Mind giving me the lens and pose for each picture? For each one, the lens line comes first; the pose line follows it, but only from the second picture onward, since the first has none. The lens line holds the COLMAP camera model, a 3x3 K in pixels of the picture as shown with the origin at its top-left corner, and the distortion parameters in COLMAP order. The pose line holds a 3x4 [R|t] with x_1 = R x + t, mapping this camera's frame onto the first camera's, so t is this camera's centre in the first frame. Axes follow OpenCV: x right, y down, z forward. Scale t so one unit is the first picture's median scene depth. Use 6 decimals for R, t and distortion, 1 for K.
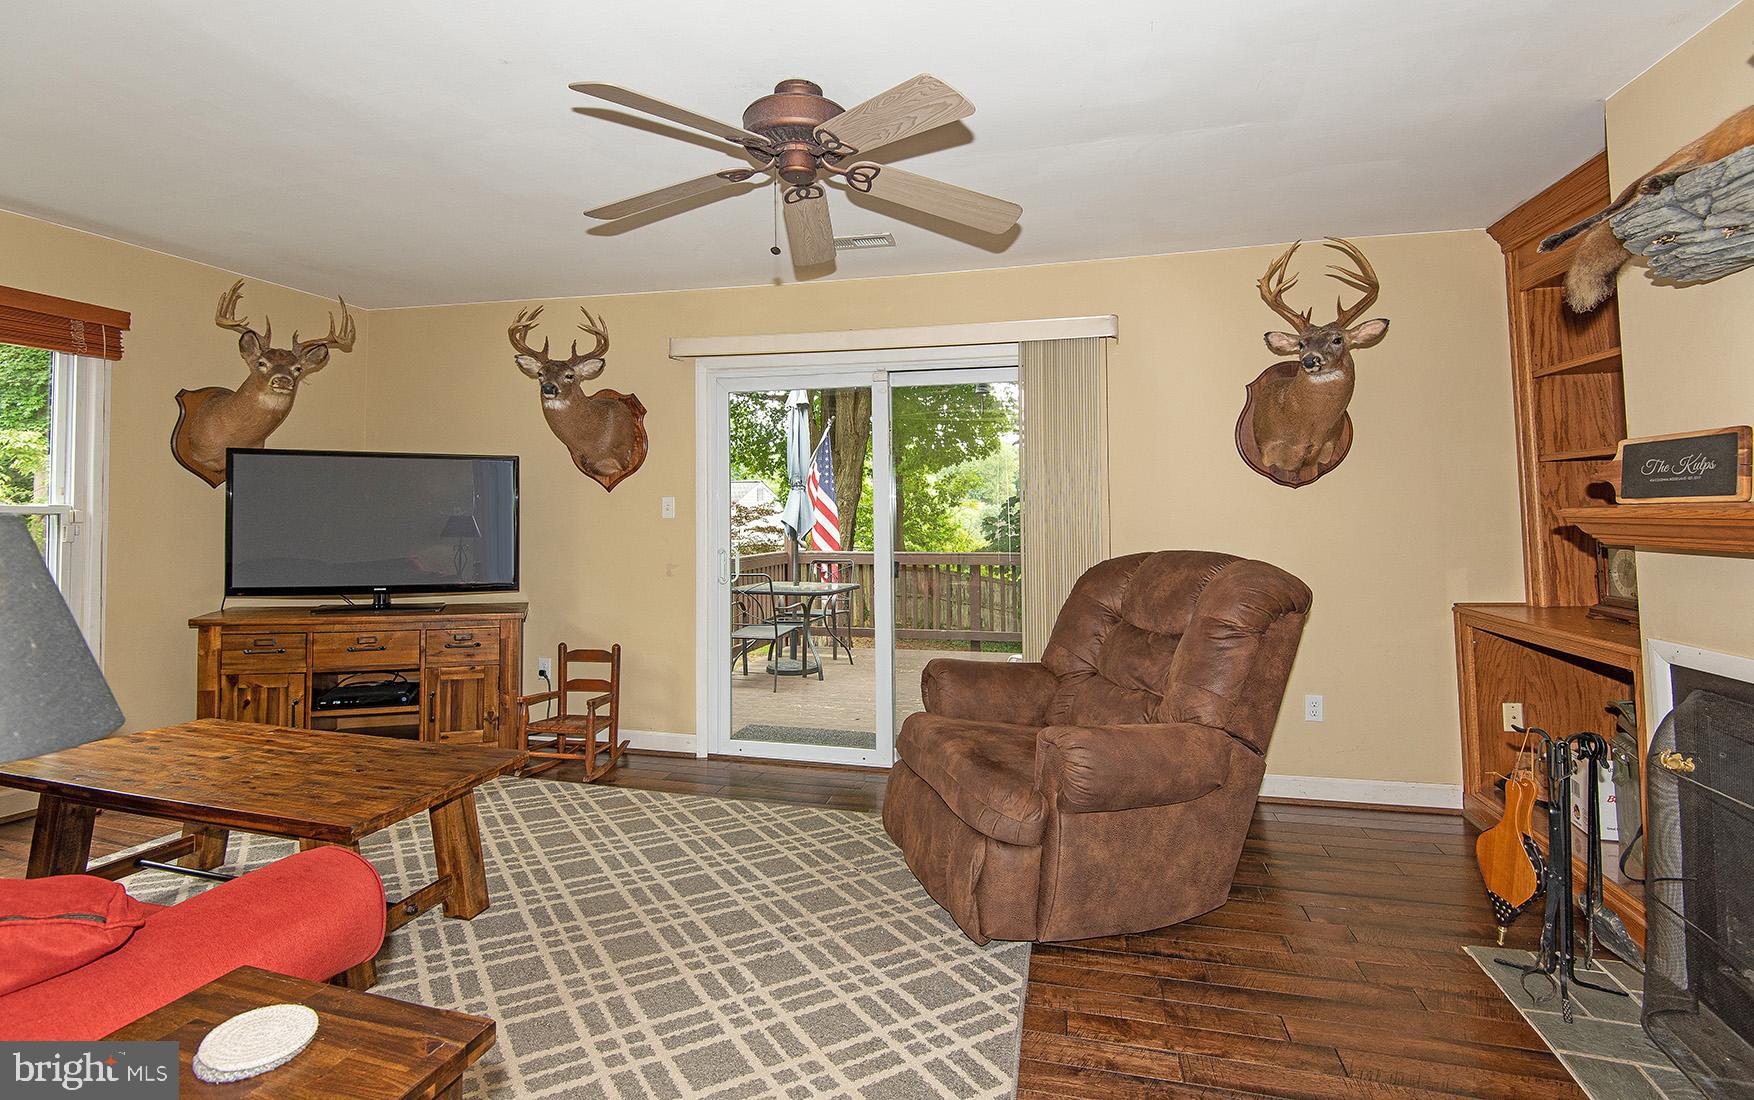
lens RADIAL K [[822.0, 0, 877.1], [0, 822.0, 481.0], [0, 0, 1]] dist [-0.019664, -0.029083]
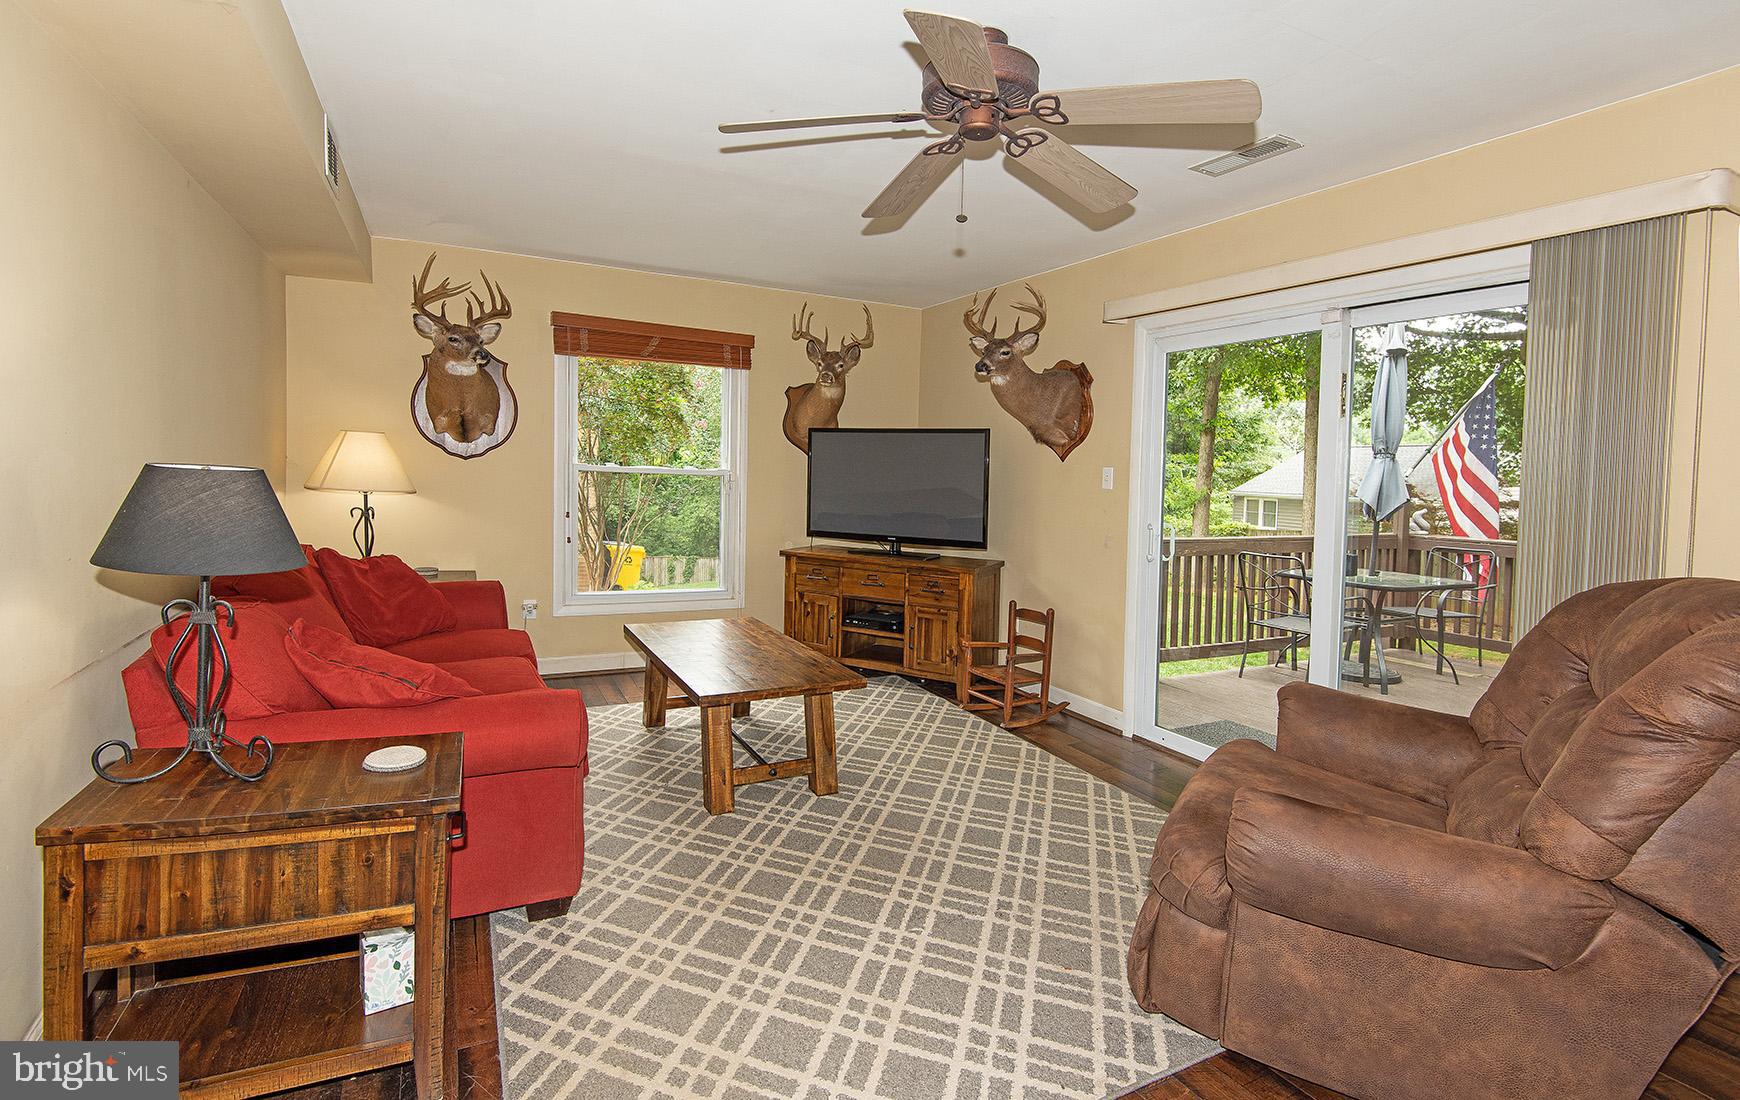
lens RADIAL K [[821.2, 0, 866.0], [0, 821.2, 515.2], [0, 0, 1]] dist [-0.034554, -0.000082]
pose [[0.645575, 0.056278, -0.761621, 0.315976], [0.011097, 0.996485, 0.083038, -0.007967], [0.763617, -0.062059, 0.642681, 0.155850]]
